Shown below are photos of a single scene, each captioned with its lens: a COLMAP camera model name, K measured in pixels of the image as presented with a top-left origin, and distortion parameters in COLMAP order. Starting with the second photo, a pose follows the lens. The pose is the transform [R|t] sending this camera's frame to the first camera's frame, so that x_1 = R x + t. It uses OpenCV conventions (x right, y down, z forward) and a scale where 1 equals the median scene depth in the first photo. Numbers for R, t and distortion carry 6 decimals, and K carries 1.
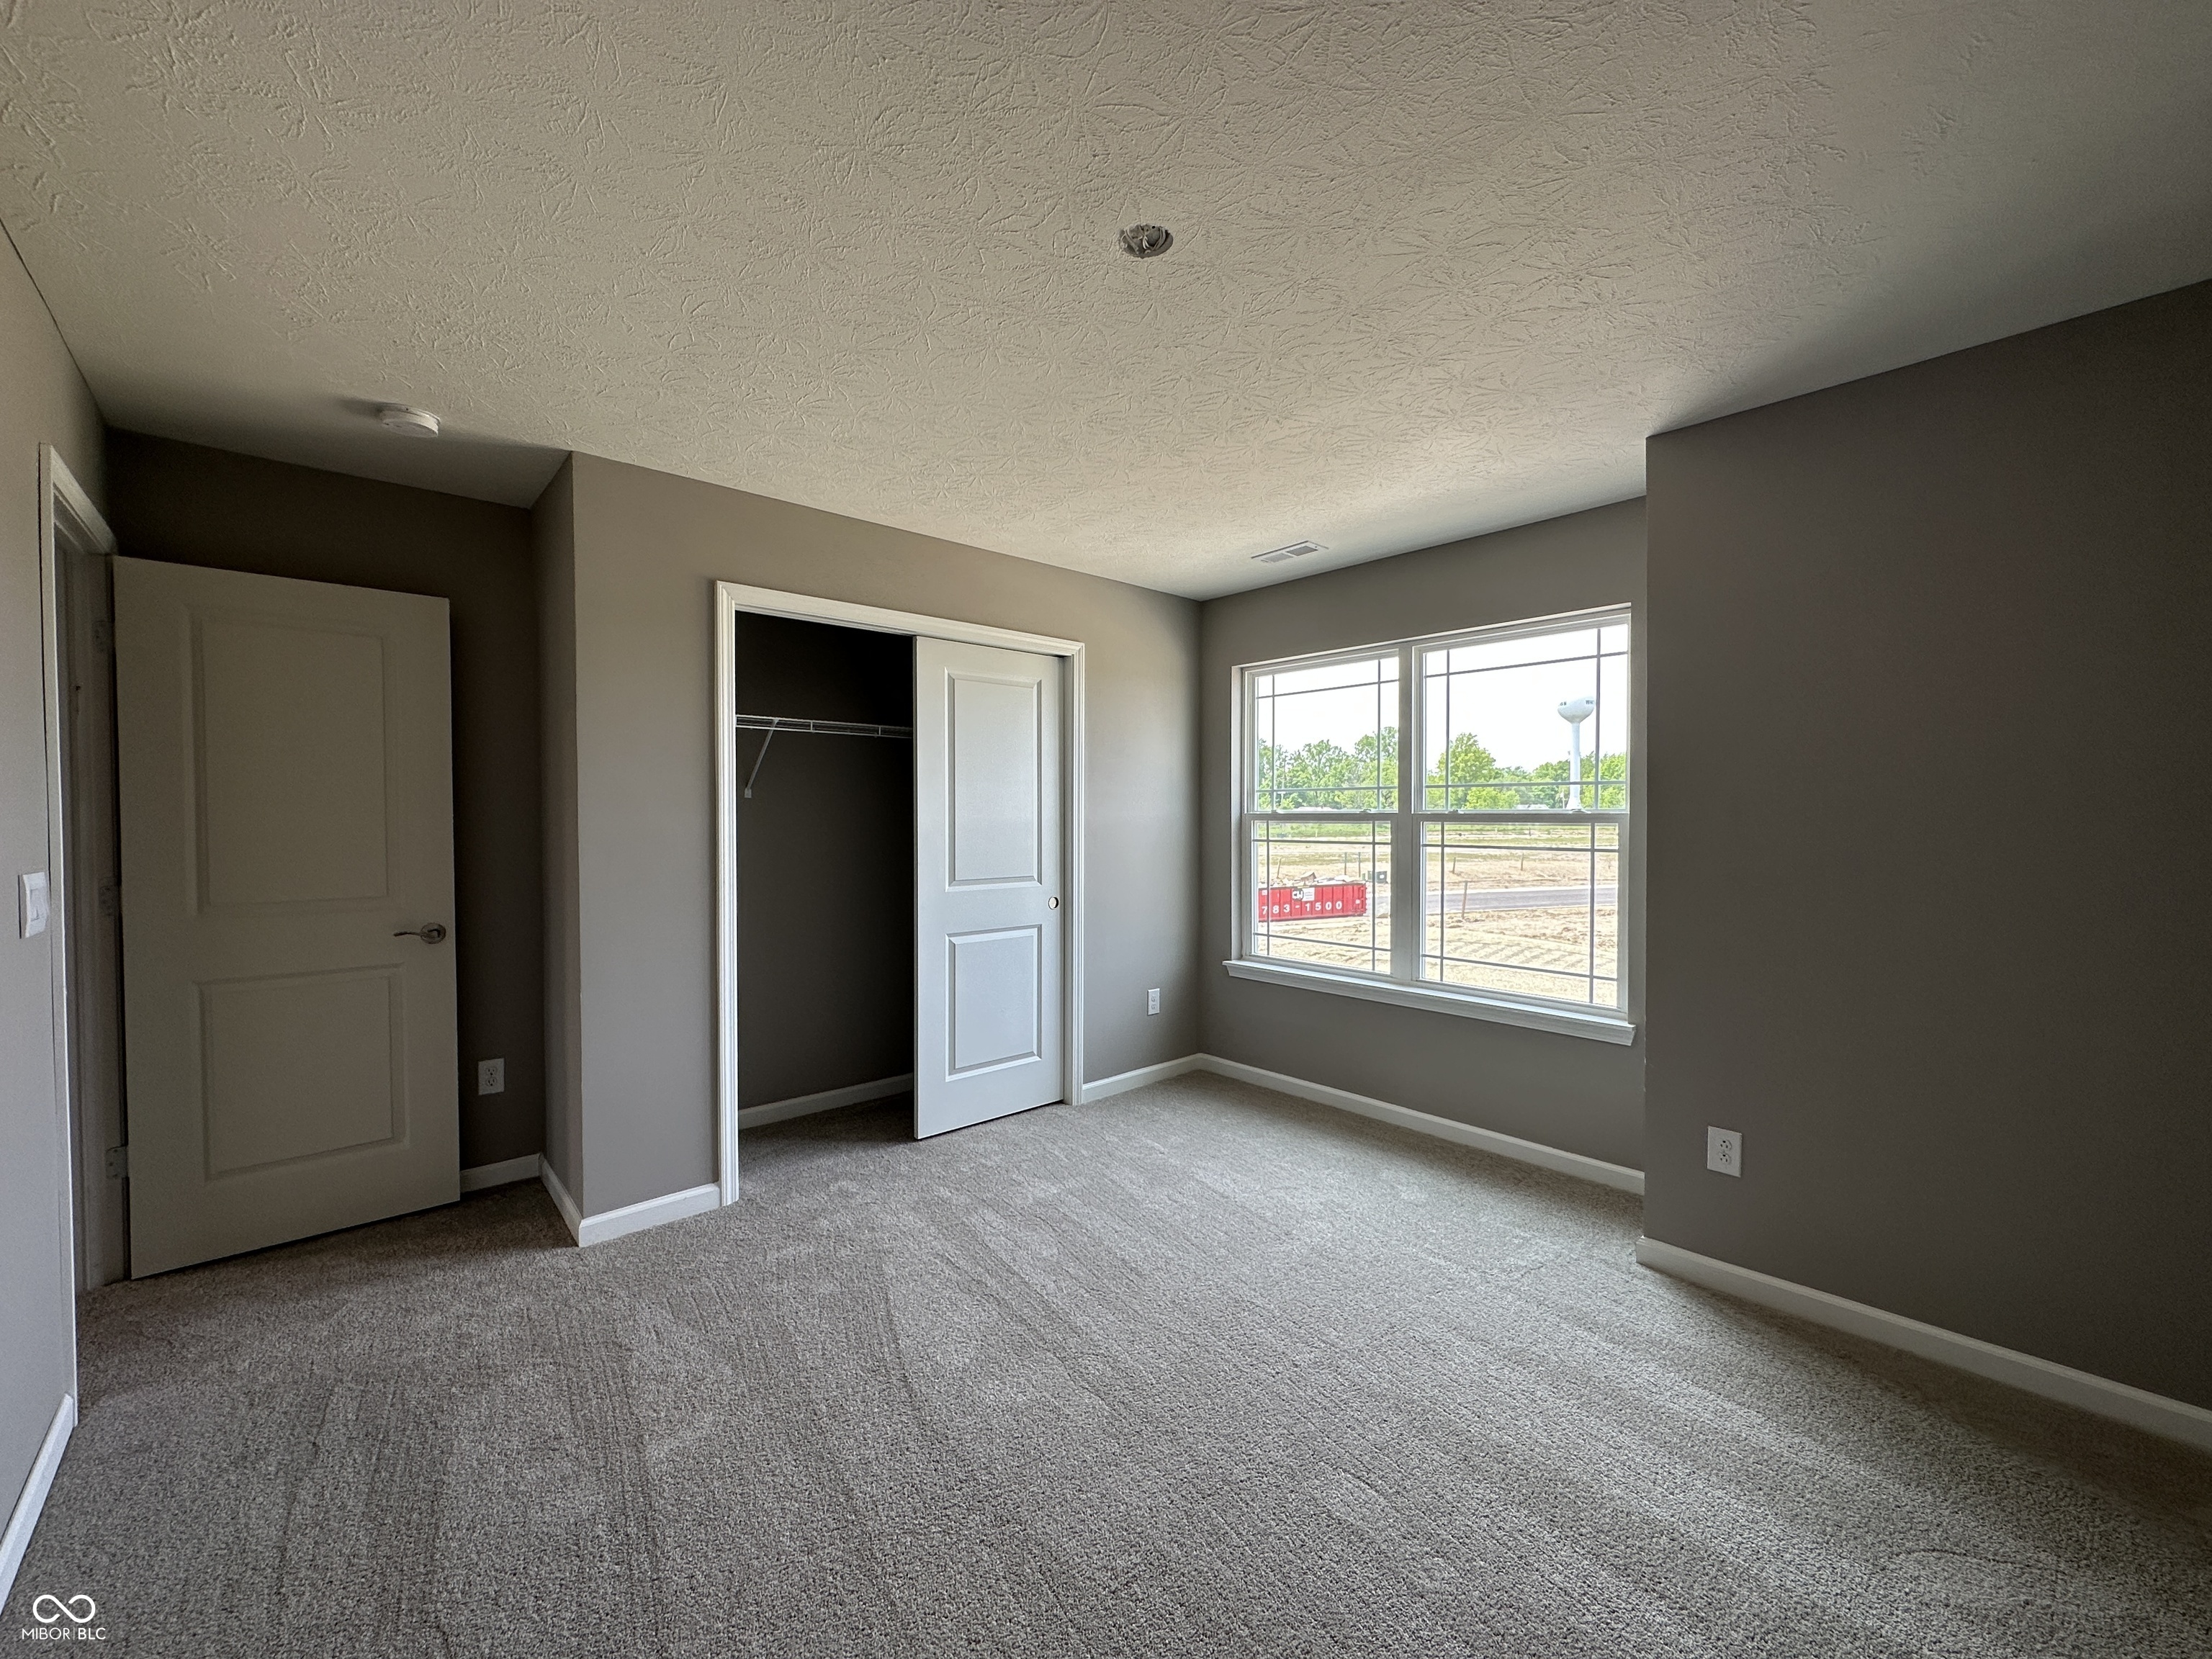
lens RADIAL K [[882.8, 0, 1104.8], [0, 882.8, 828.7], [0, 0, 1]] dist [-0.001583, 0.000251]
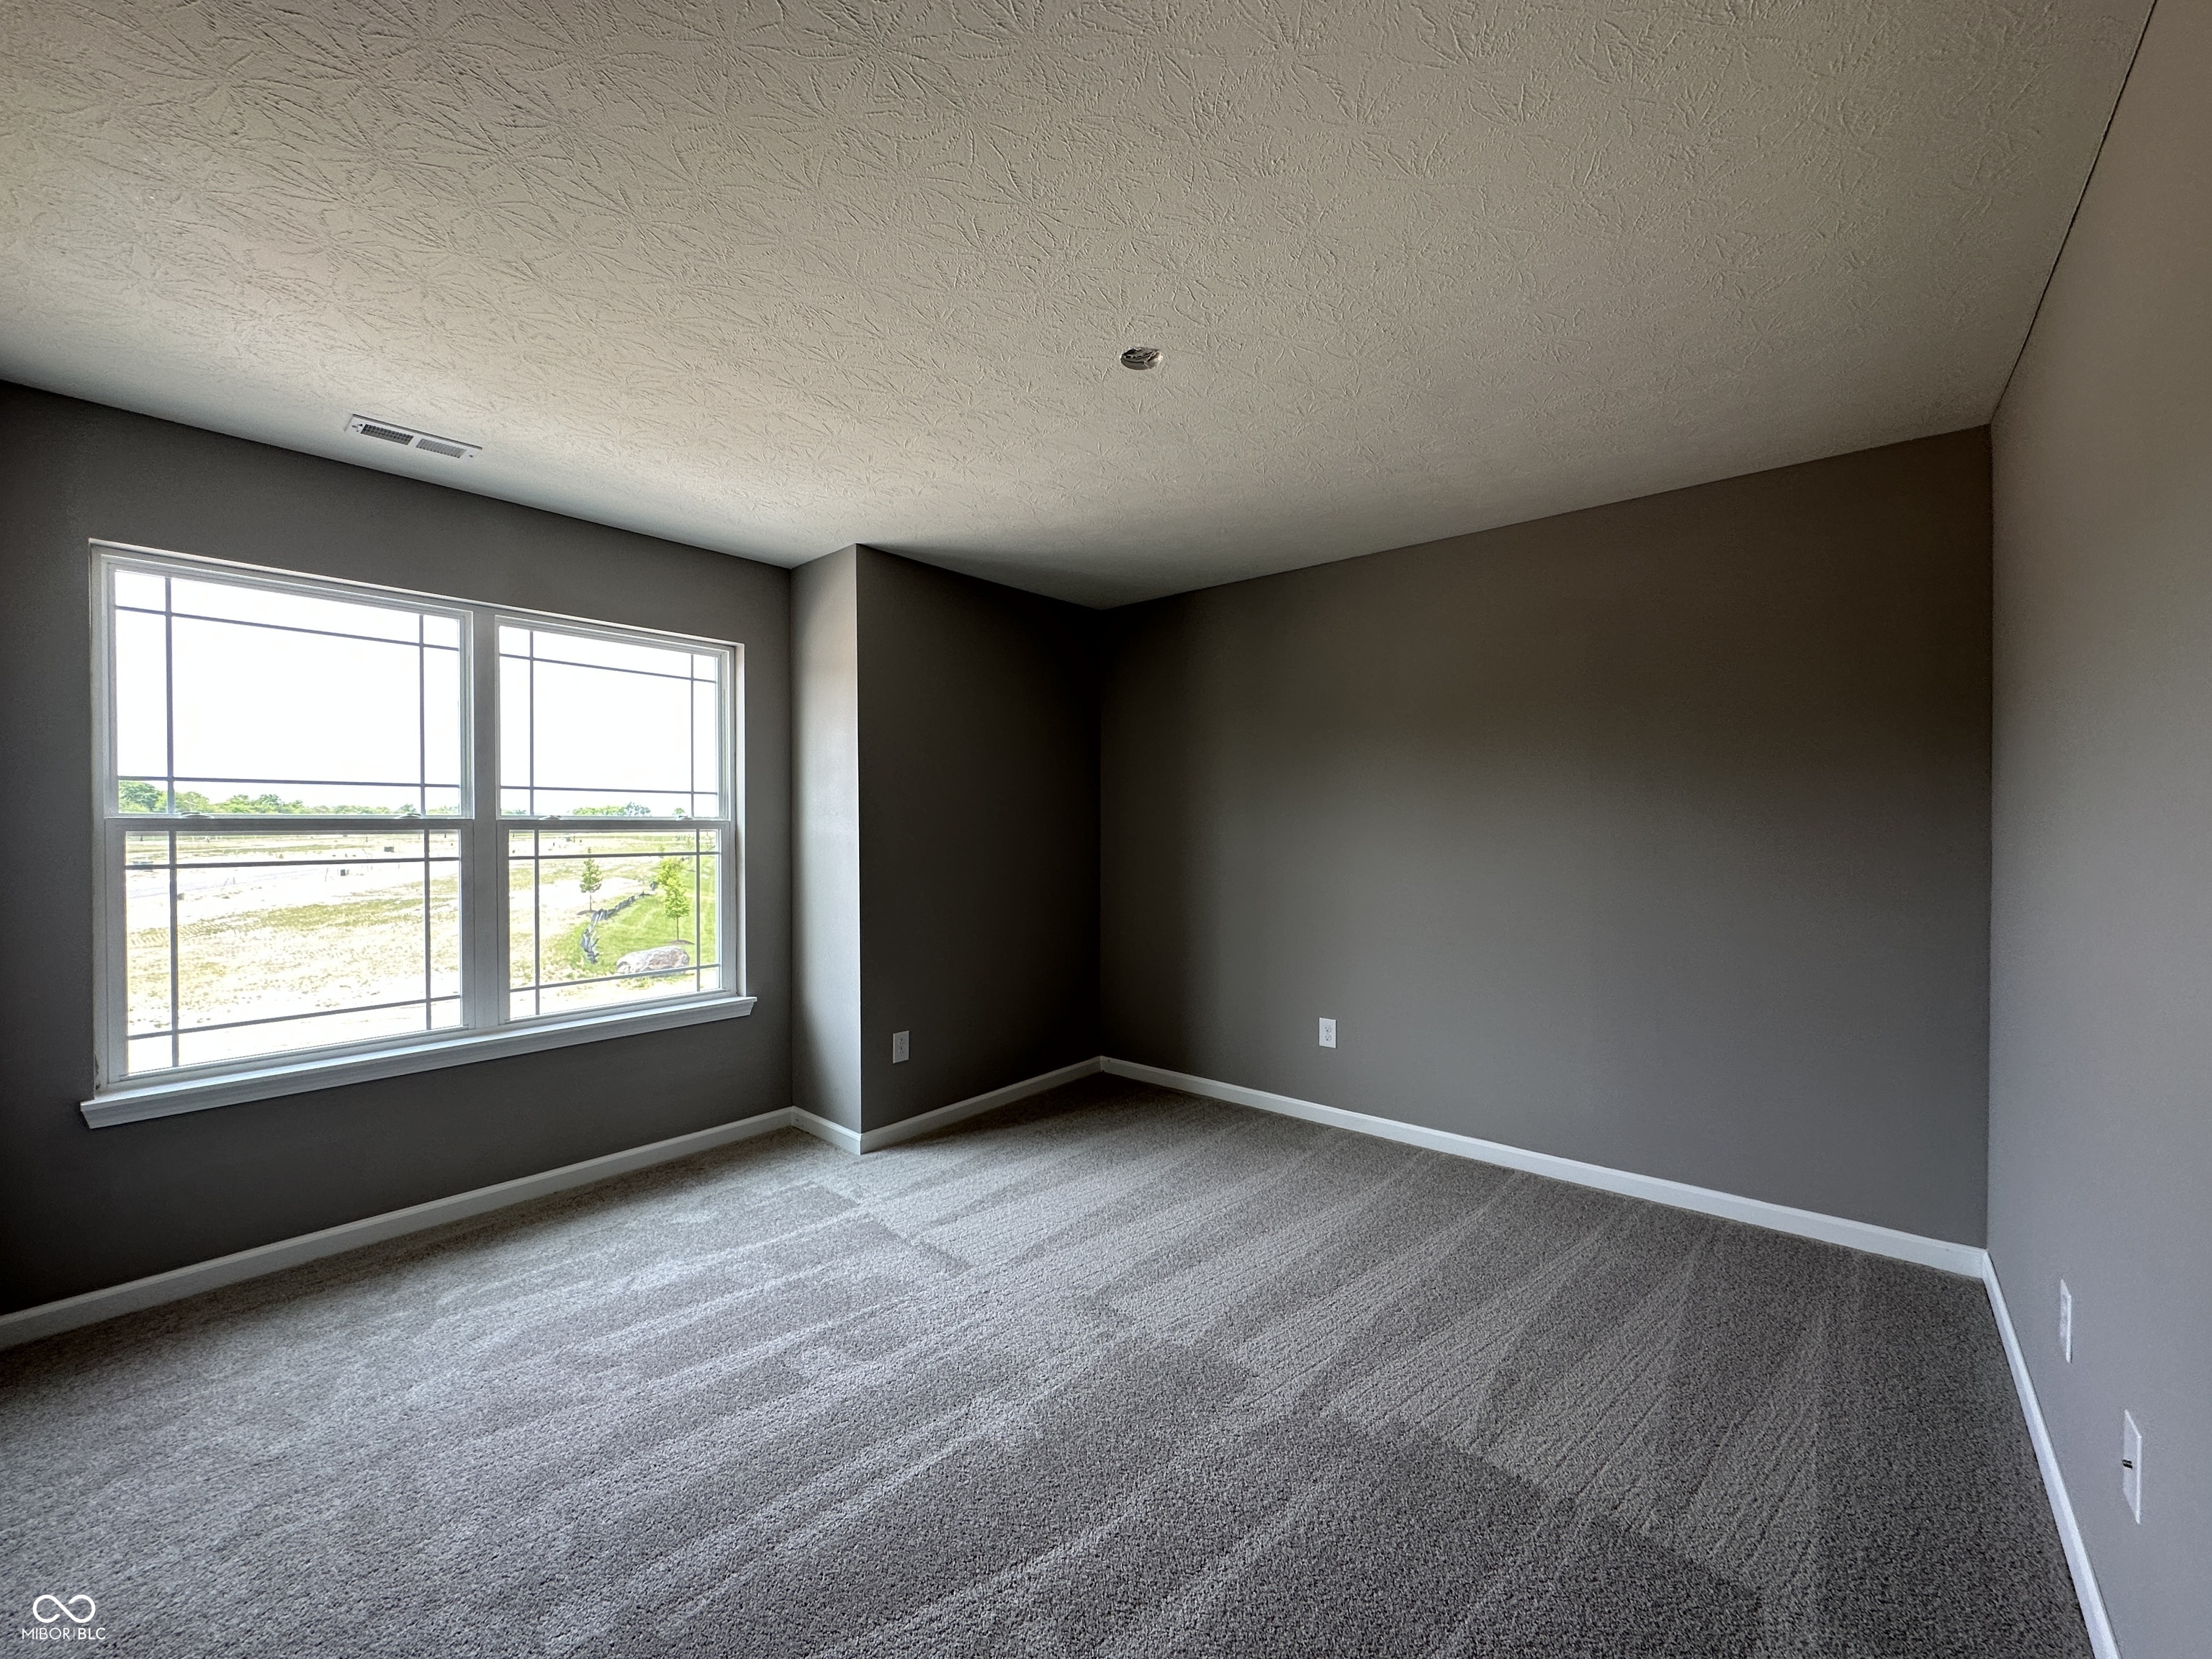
lens RADIAL K [[882.8, 0, 1104.8], [0, 882.8, 828.7], [0, 0, 1]] dist [-0.001583, 0.000251]
pose [[-0.134640, -0.005443, 0.990880, -0.536738], [0.016645, 0.999831, 0.007754, -0.005884], [-0.990755, 0.017537, -0.134527, 0.556418]]
